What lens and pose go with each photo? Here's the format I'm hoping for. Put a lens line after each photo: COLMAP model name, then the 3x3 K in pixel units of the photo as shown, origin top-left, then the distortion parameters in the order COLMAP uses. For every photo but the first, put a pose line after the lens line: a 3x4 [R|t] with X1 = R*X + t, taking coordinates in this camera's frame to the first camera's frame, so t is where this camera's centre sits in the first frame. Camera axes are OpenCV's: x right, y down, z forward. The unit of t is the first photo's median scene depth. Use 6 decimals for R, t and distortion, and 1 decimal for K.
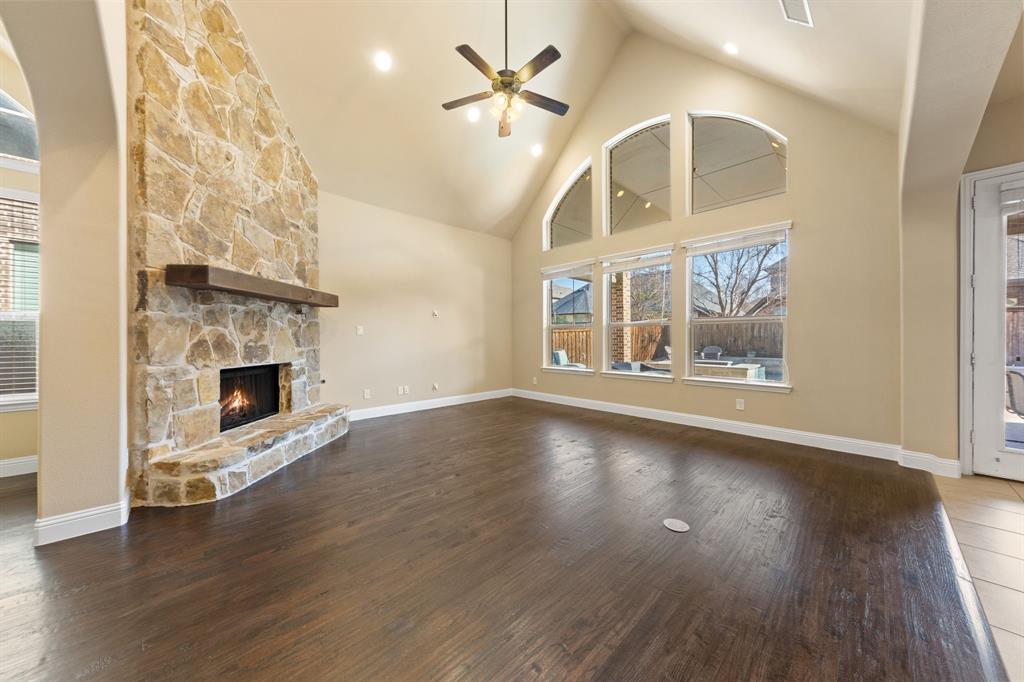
lens RADIAL K [[350.9, 0, 513.7], [0, 350.9, 337.0], [0, 0, 1]] dist [0.001038, -0.000171]
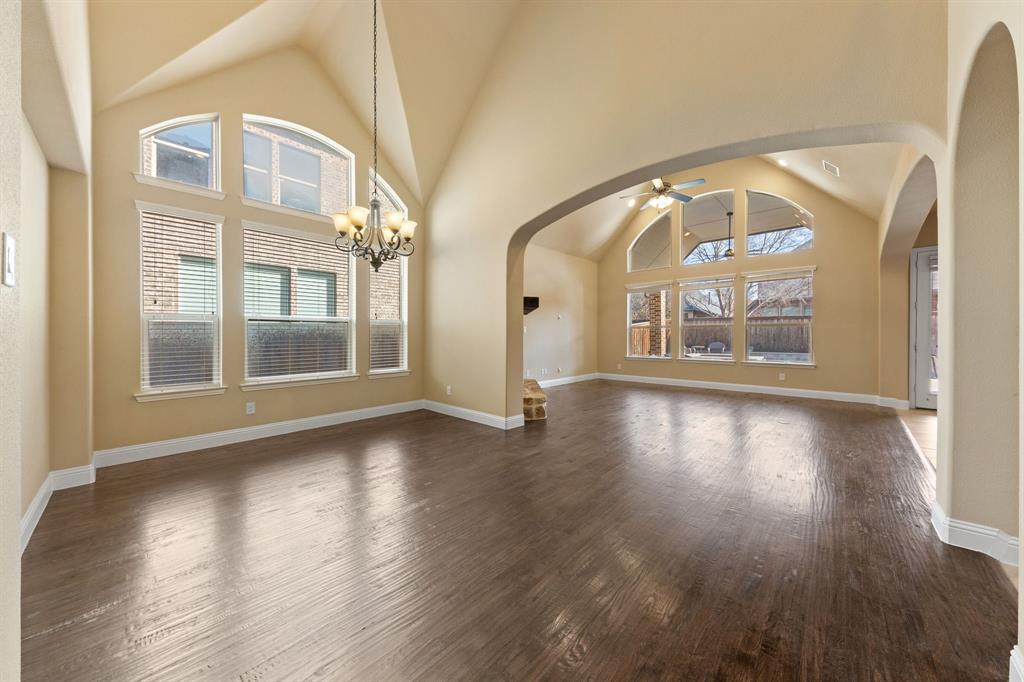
lens RADIAL K [[359.1, 0, 518.7], [0, 359.1, 335.9], [0, 0, 1]] dist [0.029048, -0.000015]
pose [[0.996708, -0.001059, 0.081063, -0.501726], [0.000866, 0.999997, 0.002418, 0.002606], [-0.081065, -0.002340, 0.996706, -0.417632]]
